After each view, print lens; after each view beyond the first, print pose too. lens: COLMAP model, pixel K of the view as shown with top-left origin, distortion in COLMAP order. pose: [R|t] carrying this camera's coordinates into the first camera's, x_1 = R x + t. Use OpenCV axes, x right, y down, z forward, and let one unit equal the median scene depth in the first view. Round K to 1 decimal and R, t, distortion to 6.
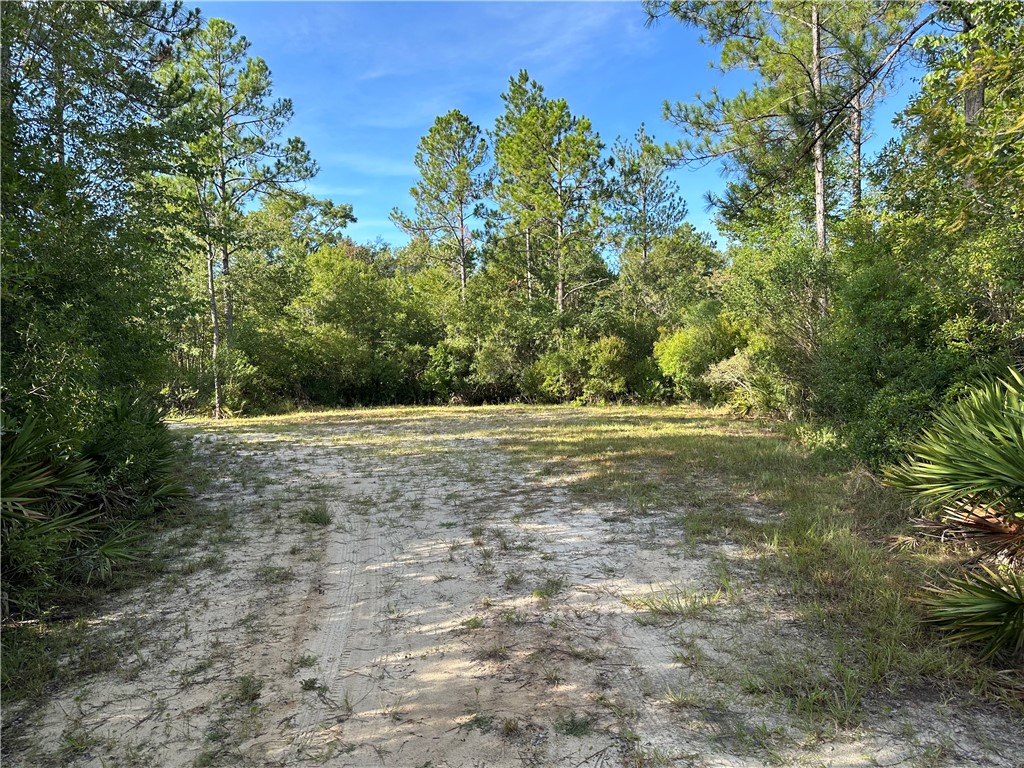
lens RADIAL K [[720.2, 0, 511.8], [0, 720.2, 386.3], [0, 0, 1]] dist [0.071181, 0.000543]
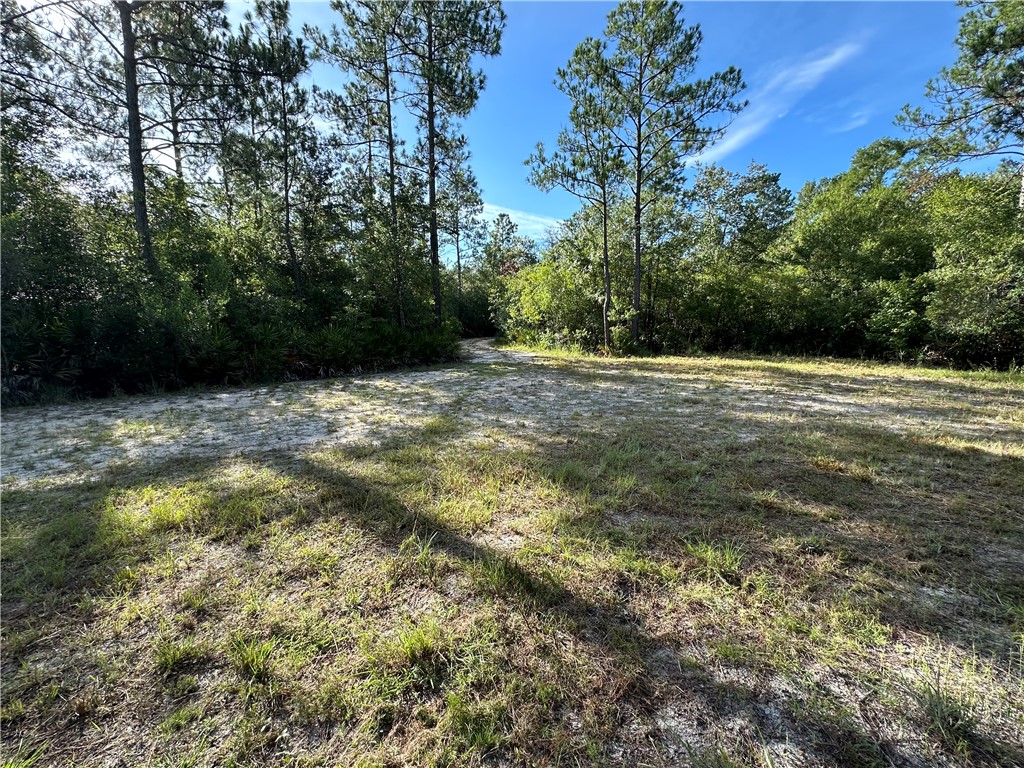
lens RADIAL K [[441.7, 0, 510.2], [0, 441.7, 374.7], [0, 0, 1]] dist [-0.002930, -0.000298]
pose [[0.417793, 0.119818, -0.900607, 0.150042], [-0.022711, 0.992333, 0.121486, -0.007250], [0.908258, -0.030303, 0.417312, 0.489246]]
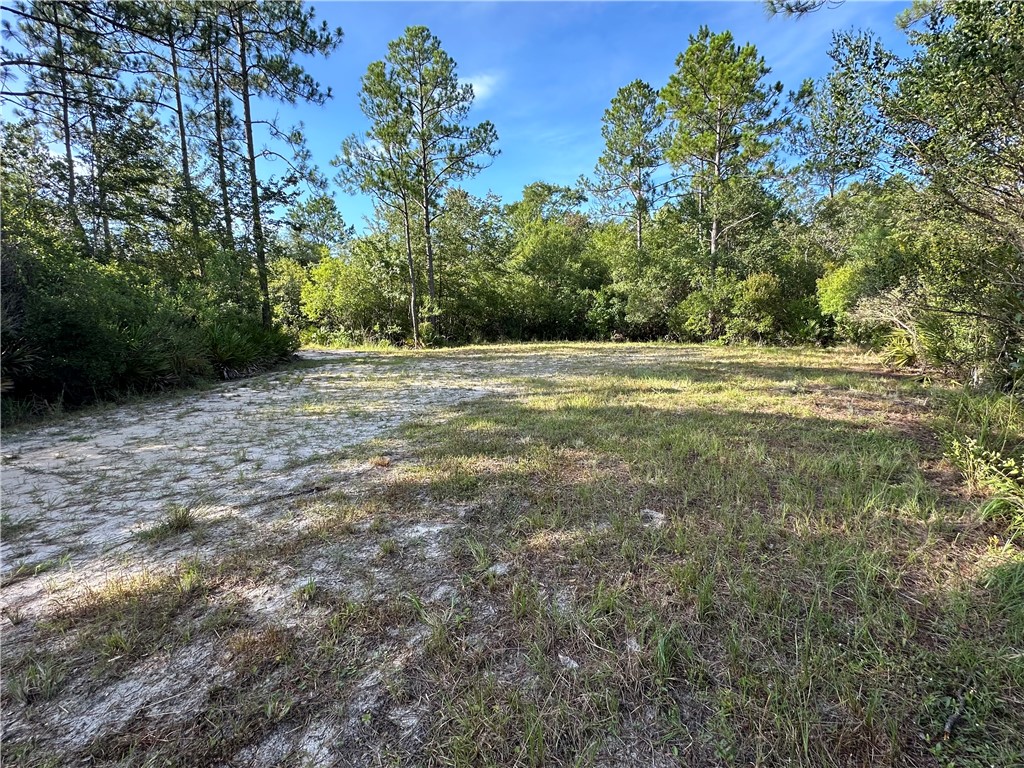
lens RADIAL K [[473.4, 0, 513.2], [0, 473.4, 378.1], [0, 0, 1]] dist [-0.001144, -0.000494]
pose [[0.902643, 0.053657, -0.427033, 0.108440], [-0.005714, 0.993605, 0.112769, -0.000011], [0.430353, -0.099350, 0.897177, 0.260133]]
